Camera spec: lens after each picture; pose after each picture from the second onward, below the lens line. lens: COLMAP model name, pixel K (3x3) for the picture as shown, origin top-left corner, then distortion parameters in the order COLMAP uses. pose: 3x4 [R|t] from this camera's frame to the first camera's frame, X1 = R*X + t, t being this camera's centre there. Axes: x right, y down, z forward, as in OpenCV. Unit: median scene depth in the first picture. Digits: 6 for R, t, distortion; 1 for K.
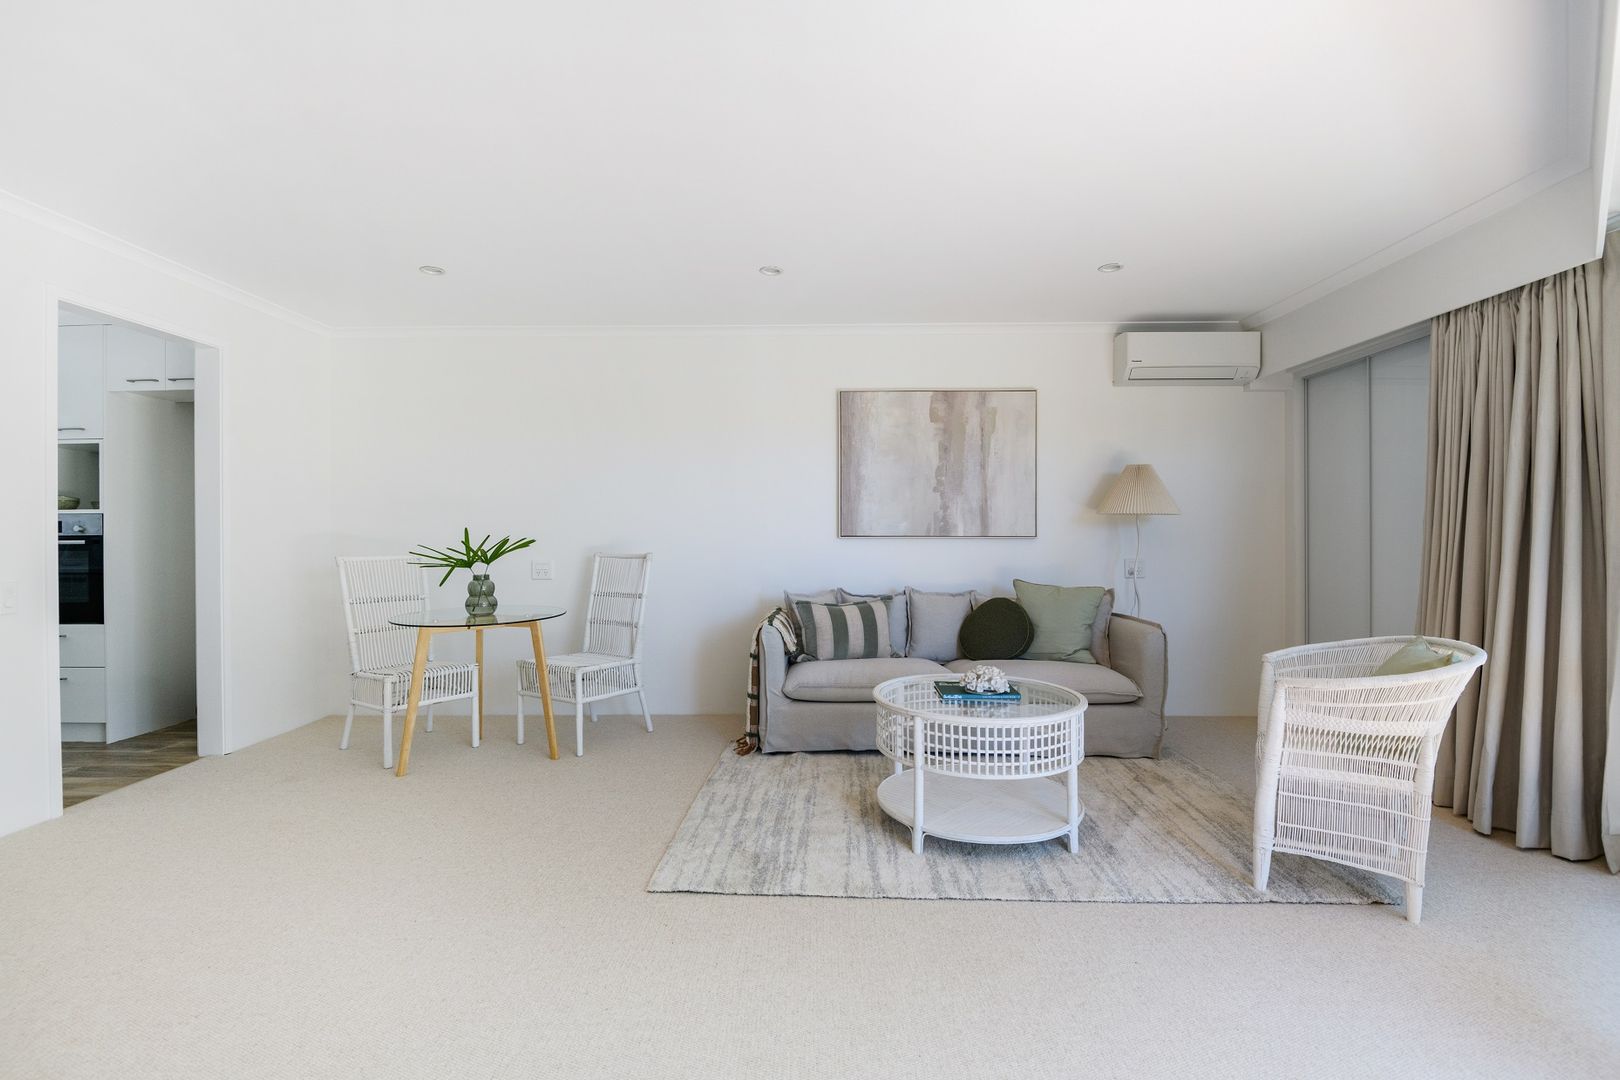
lens RADIAL K [[740.4, 0, 779.5], [0, 740.4, 539.3], [0, 0, 1]] dist [-0.005578, -0.003262]
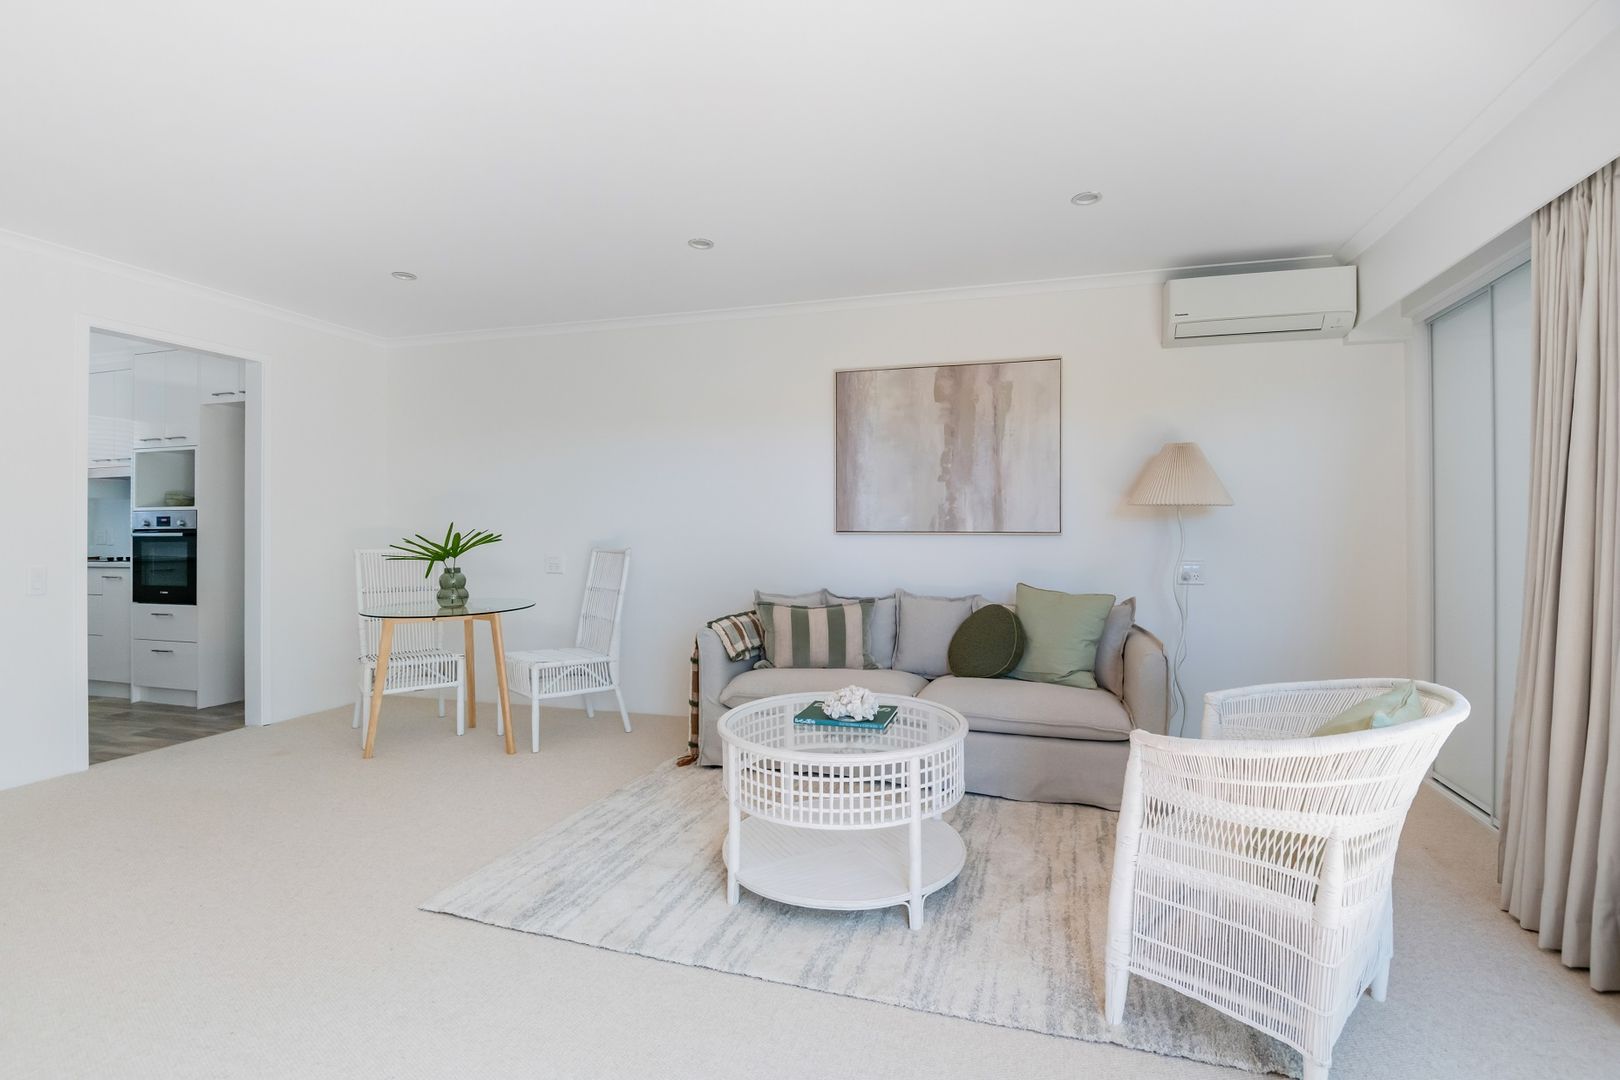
lens RADIAL K [[740.4, 0, 782.6], [0, 740.4, 530.4], [0, 0, 1]] dist [-0.005578, -0.003262]
pose [[0.966484, 0.002520, -0.256716, 0.304043], [-0.004193, 0.999973, -0.005972, 0.000141], [0.256694, 0.006848, 0.966468, 0.126206]]
